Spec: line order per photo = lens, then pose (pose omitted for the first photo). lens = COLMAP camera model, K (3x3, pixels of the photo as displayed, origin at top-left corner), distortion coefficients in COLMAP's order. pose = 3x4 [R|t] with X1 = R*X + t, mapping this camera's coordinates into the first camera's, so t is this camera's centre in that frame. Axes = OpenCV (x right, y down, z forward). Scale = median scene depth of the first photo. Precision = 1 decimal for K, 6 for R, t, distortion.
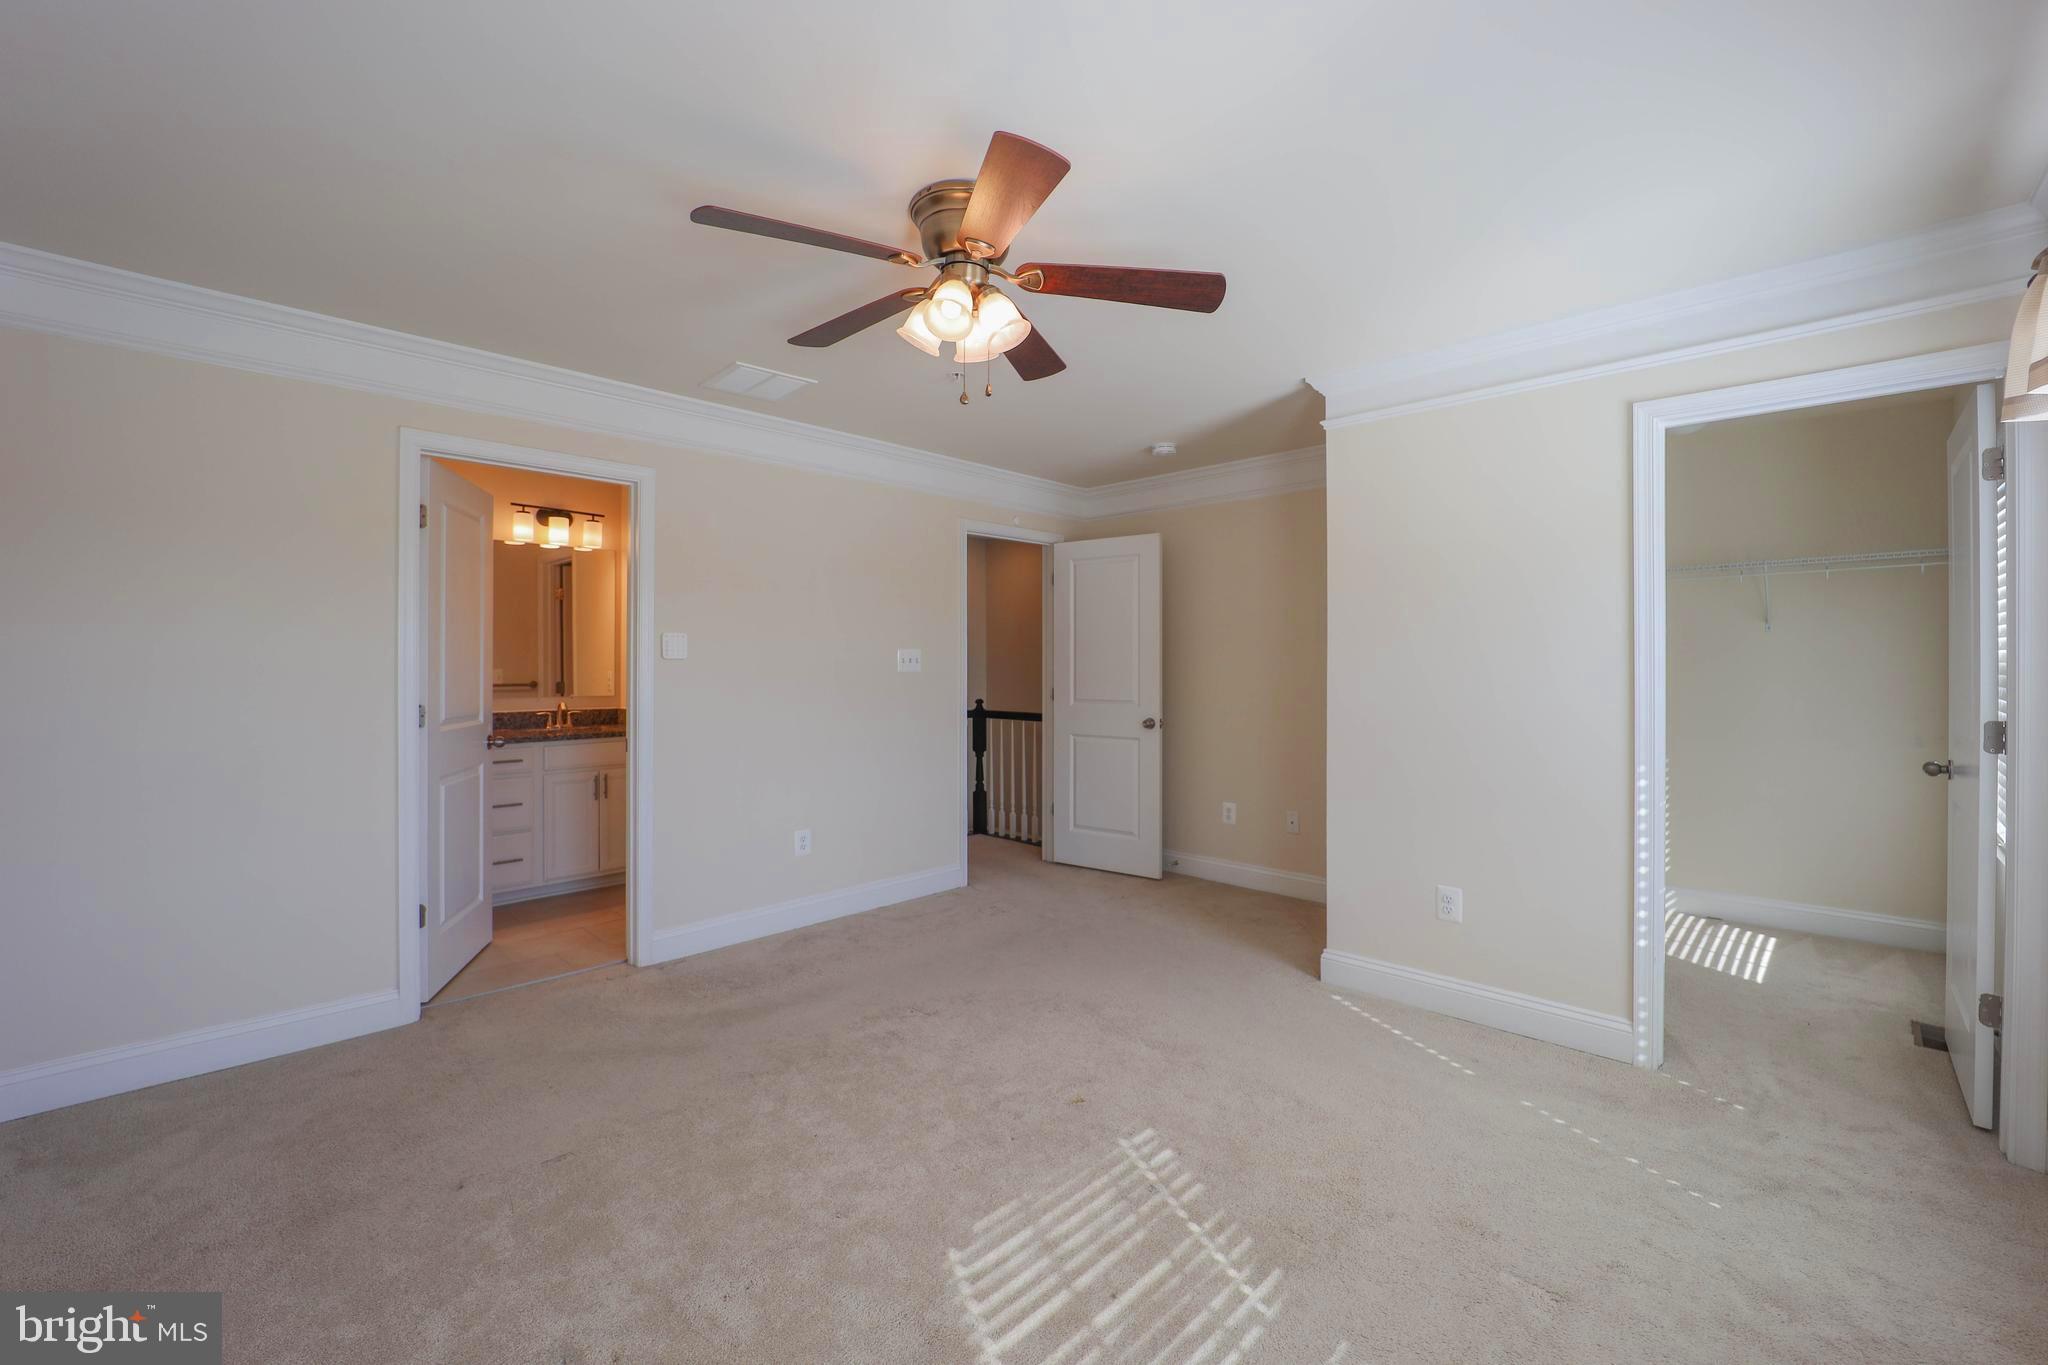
lens RADIAL K [[857.3, 0, 1028.2], [0, 857.3, 654.9], [0, 0, 1]] dist [-0.033779, -0.000177]
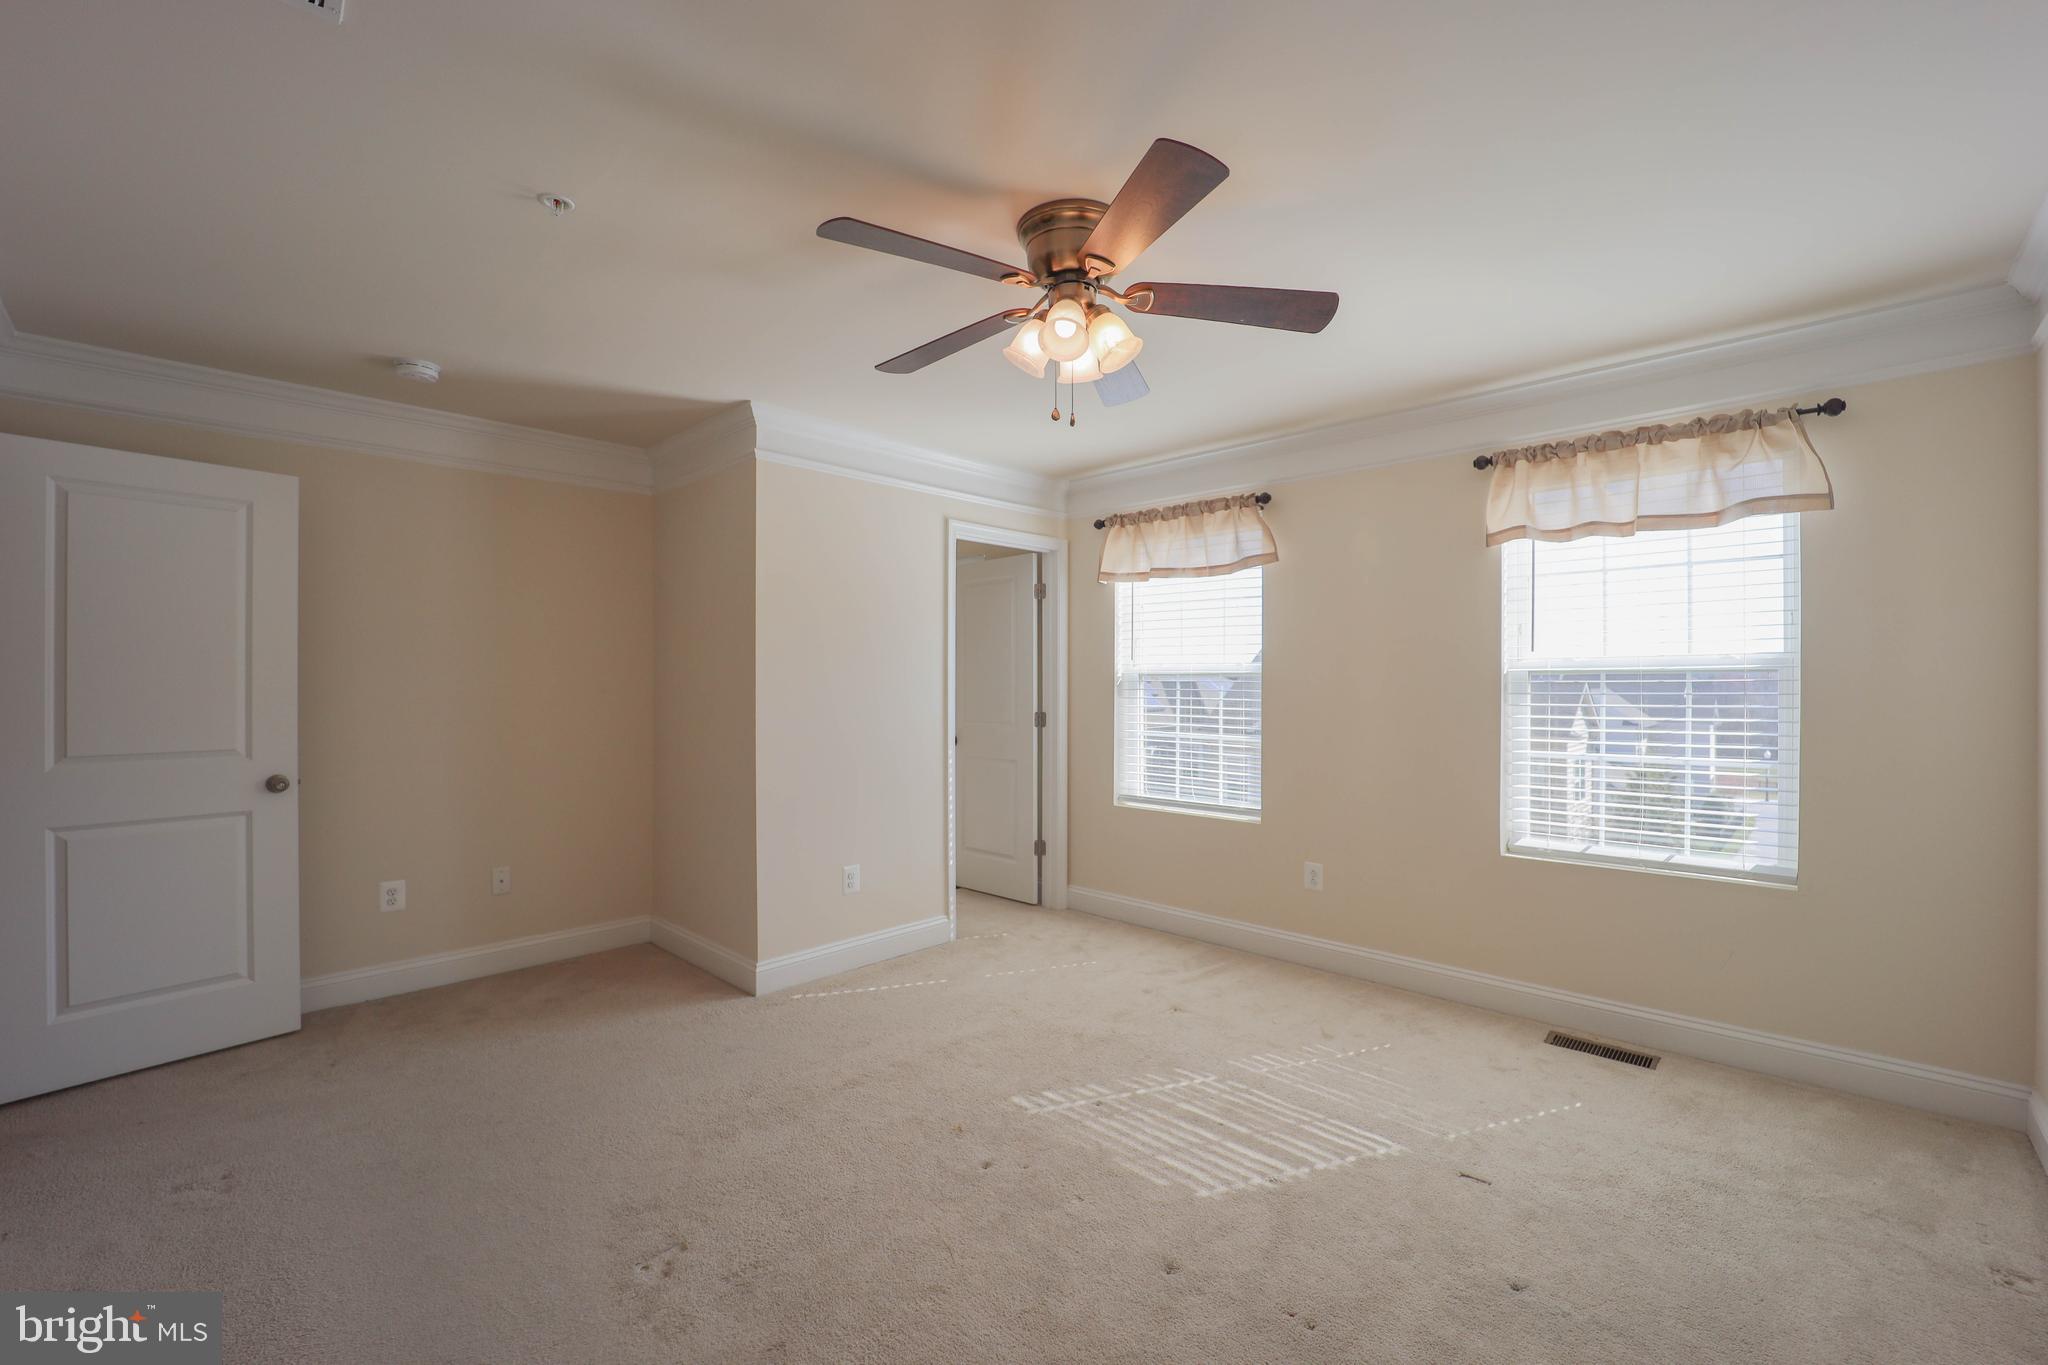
lens RADIAL K [[860.4, 0, 1032.0], [0, 860.4, 685.9], [0, 0, 1]] dist [-0.030533, -0.000060]
pose [[-0.021260, -0.004710, 0.999763, -1.050832], [-0.009393, 0.999946, 0.004511, 0.004648], [-0.999730, -0.009295, -0.021303, 1.059458]]
